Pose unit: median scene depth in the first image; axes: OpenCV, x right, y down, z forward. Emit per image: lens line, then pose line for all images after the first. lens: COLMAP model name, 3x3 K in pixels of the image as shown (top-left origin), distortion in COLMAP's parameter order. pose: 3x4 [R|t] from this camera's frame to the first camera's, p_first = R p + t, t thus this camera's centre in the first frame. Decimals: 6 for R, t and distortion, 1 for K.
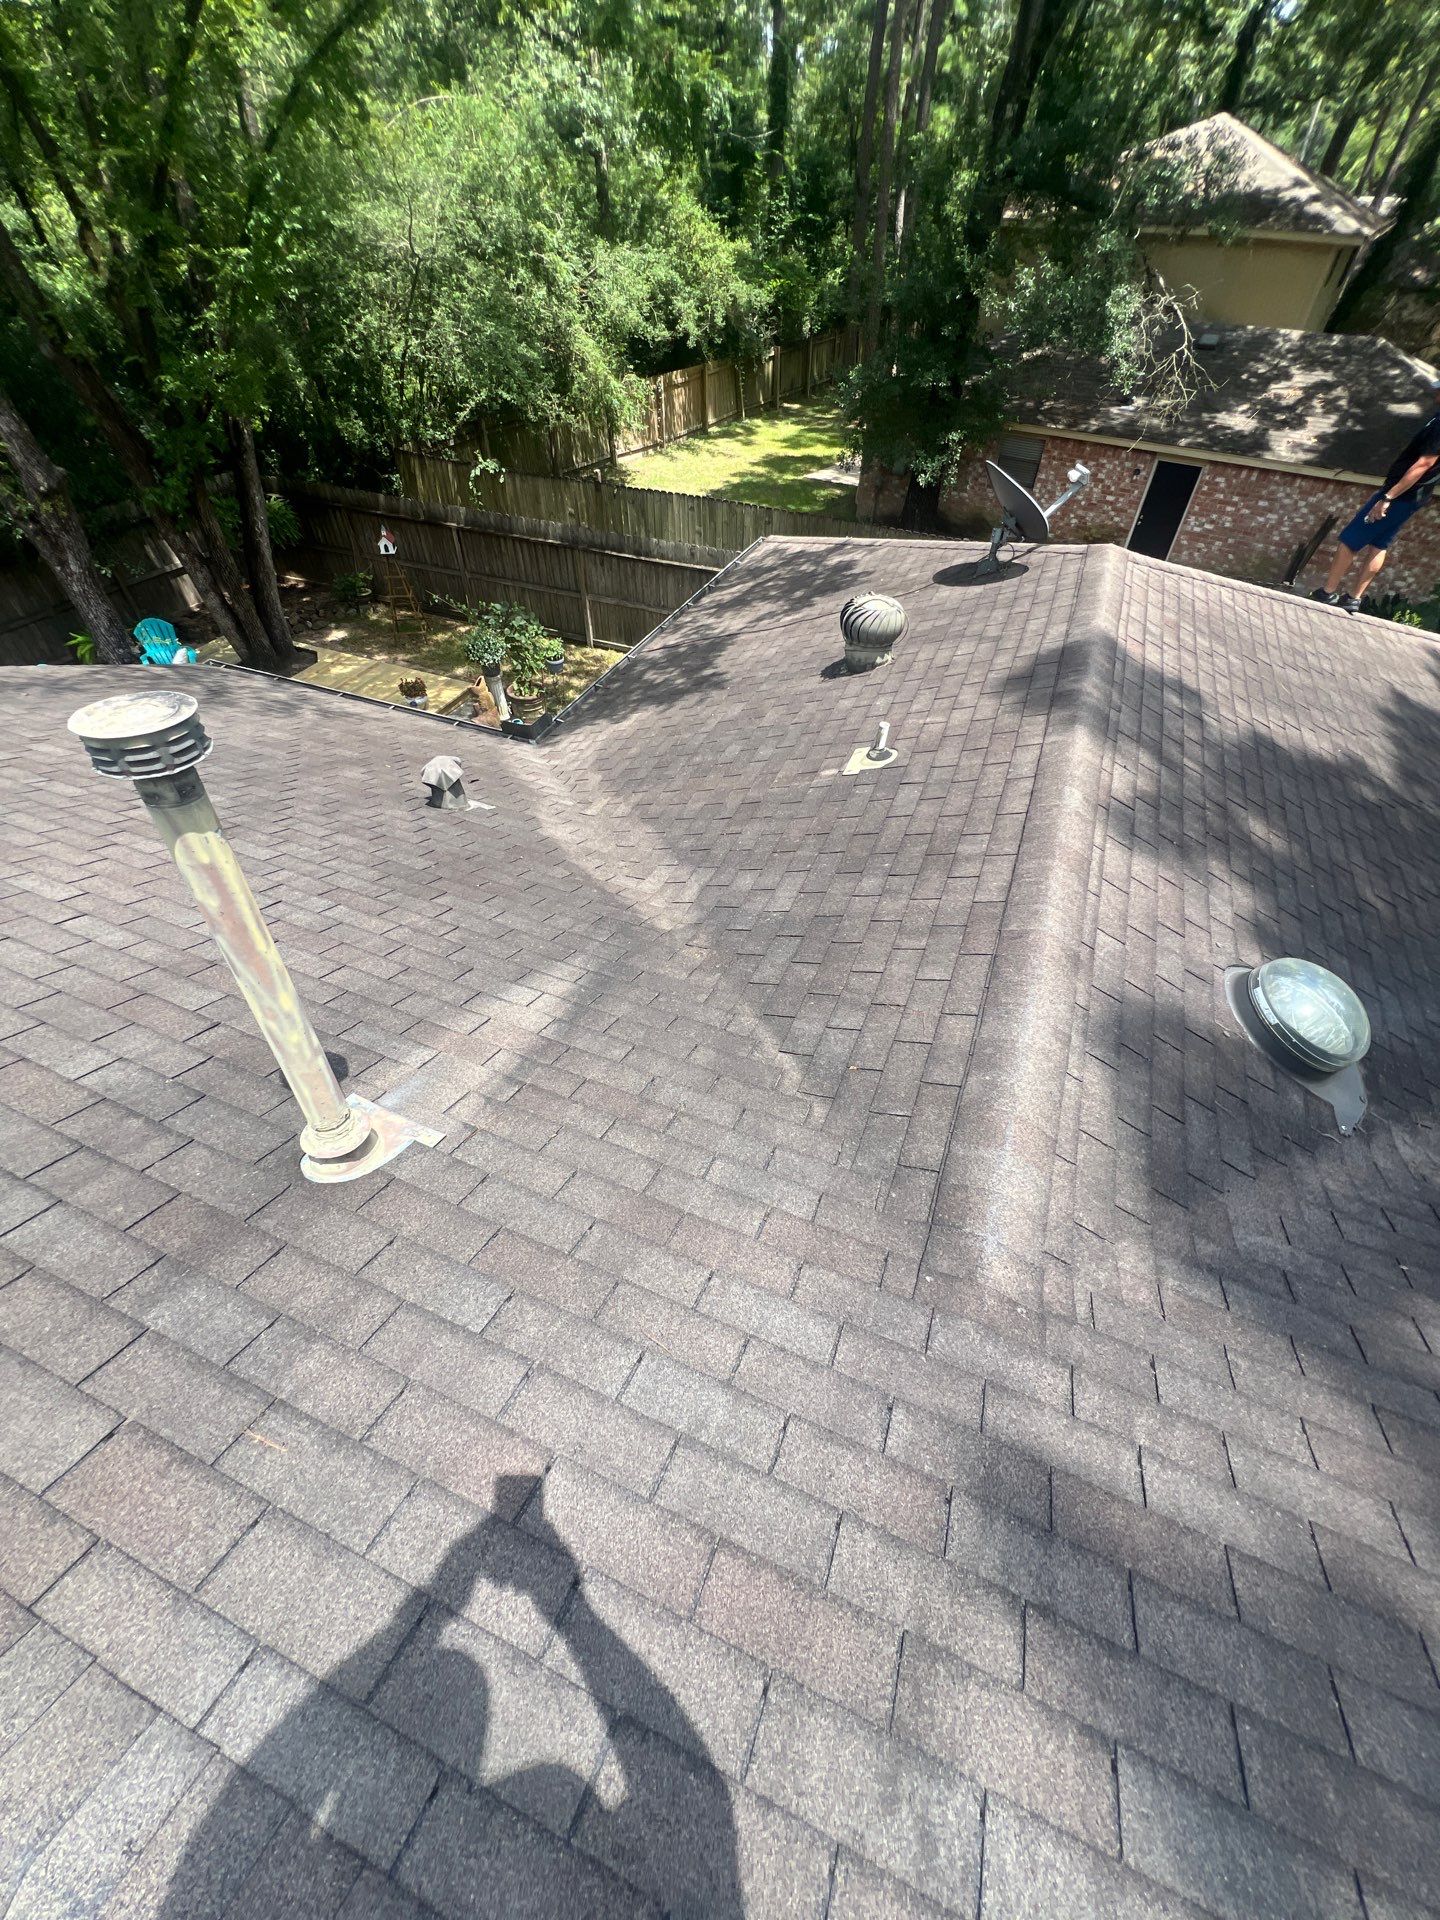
lens RADIAL K [[782.8, 0, 720.4], [0, 782.8, 959.3], [0, 0, 1]] dist [0.004233, 0.000179]
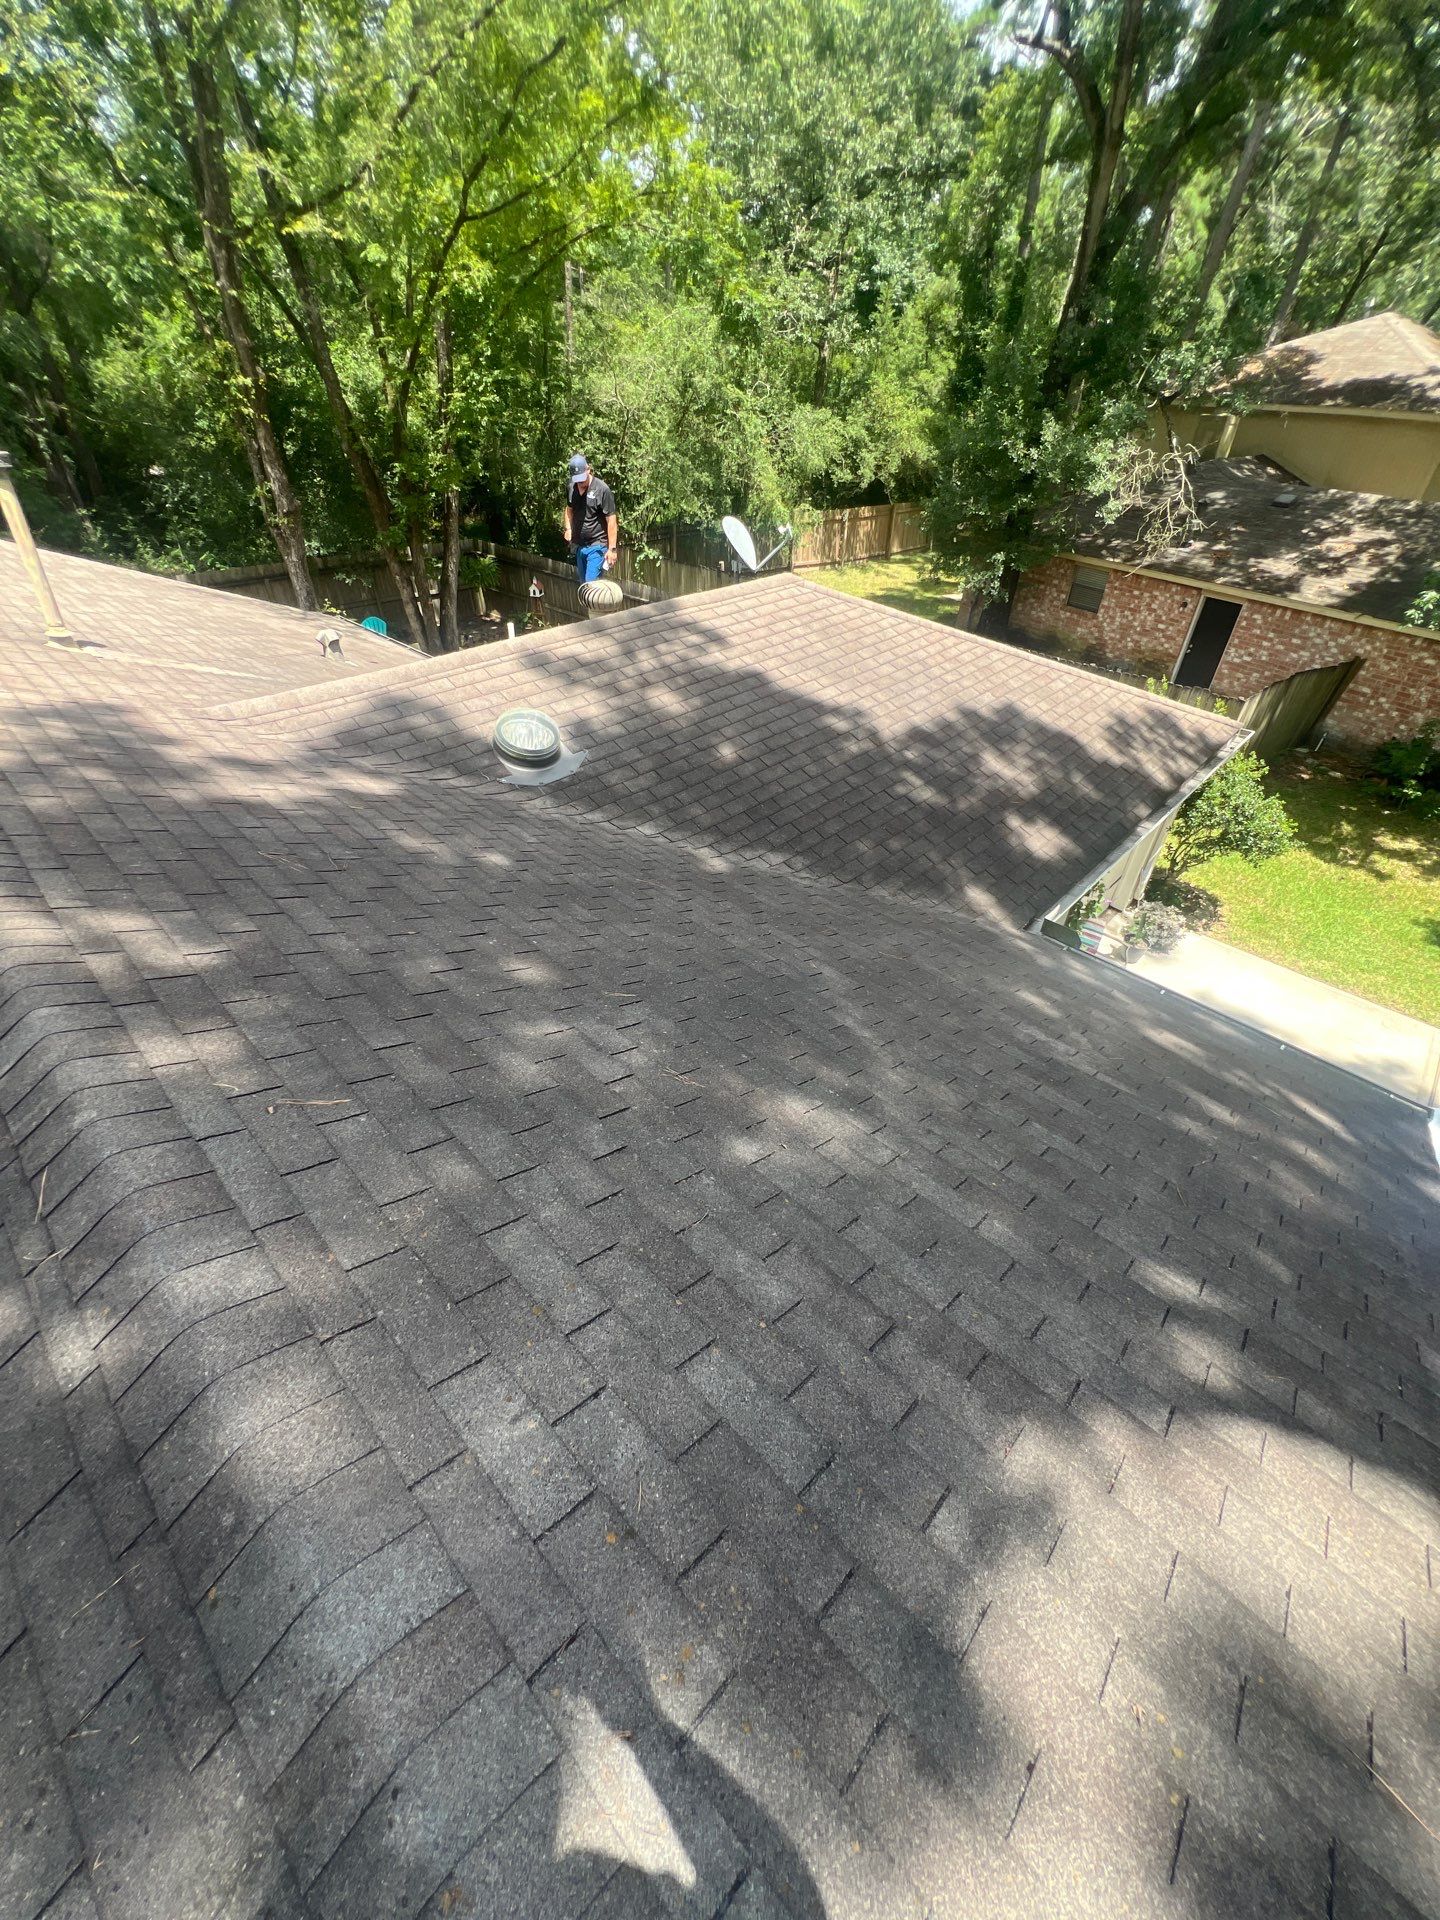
lens RADIAL K [[782.8, 0, 718.1], [0, 782.8, 959.9], [0, 0, 1]] dist [0.004233, 0.000179]
pose [[0.929875, 0.229071, -0.287854, 0.370416], [-0.266198, 0.959054, -0.096713, 0.130809], [0.253913, 0.166557, 0.952779, -0.118516]]
